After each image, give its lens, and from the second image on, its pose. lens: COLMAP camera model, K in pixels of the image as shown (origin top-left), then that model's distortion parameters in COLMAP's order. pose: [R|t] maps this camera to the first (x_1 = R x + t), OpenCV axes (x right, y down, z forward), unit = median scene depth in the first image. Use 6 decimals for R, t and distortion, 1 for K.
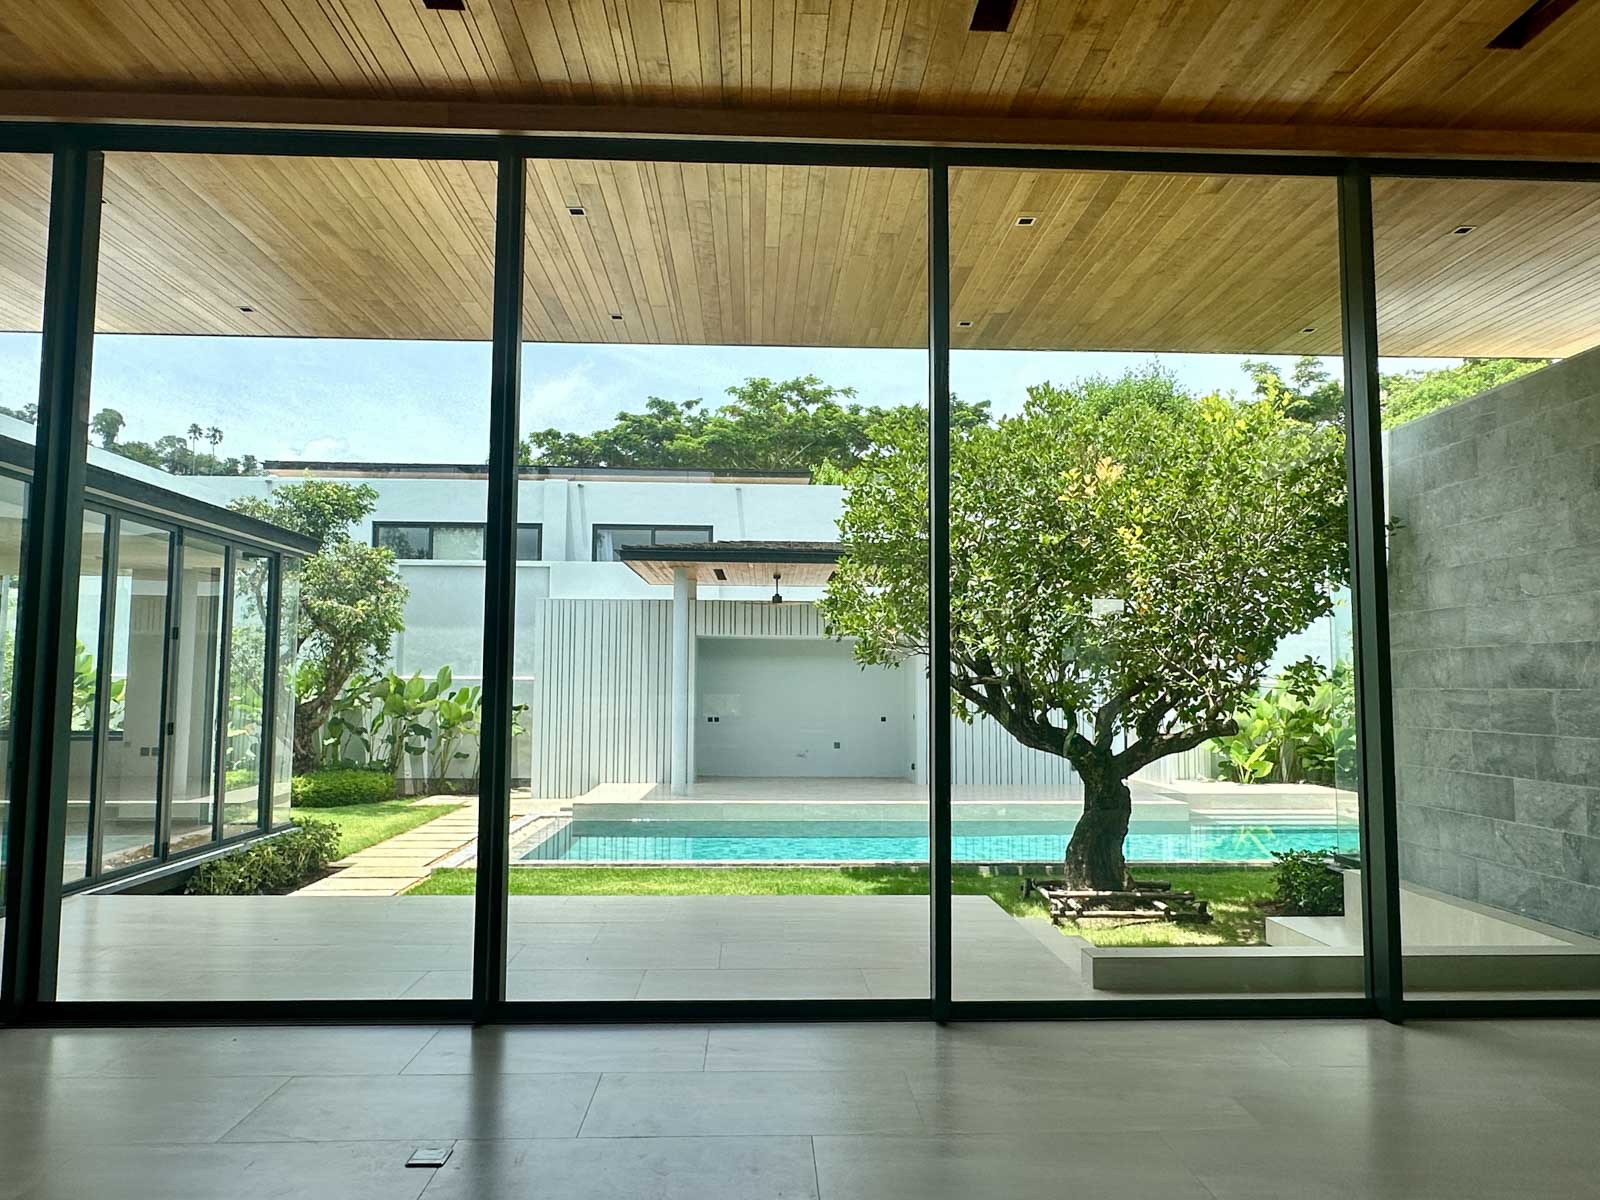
lens RADIAL K [[1005.3, 0, 802.9], [0, 1005.3, 604.0], [0, 0, 1]] dist [0.039781, -0.001053]
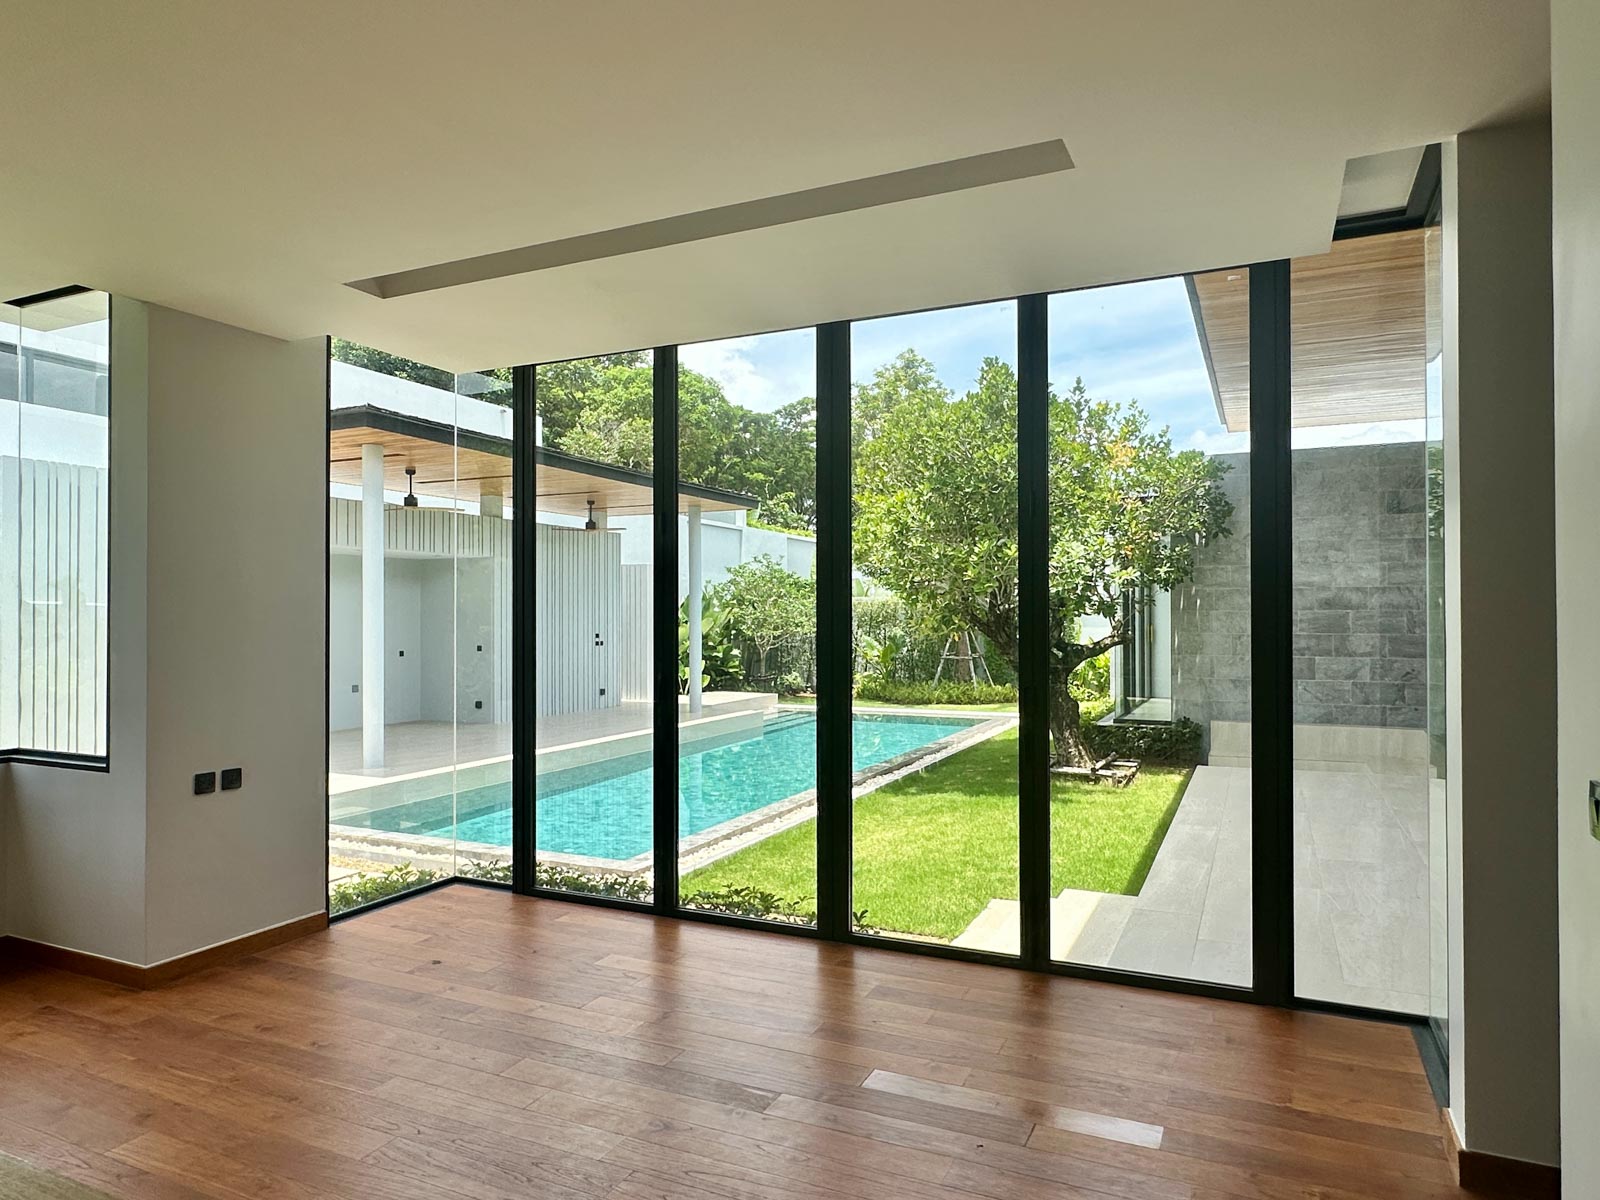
lens RADIAL K [[1005.3, 0, 797.5], [0, 1005.3, 595.9], [0, 0, 1]] dist [0.039781, -0.001053]
pose [[0.473964, 0.008415, 0.880504, -1.460765], [-0.062441, 0.997758, 0.024075, 0.072860], [-0.878328, -0.066390, 0.473427, 0.985712]]
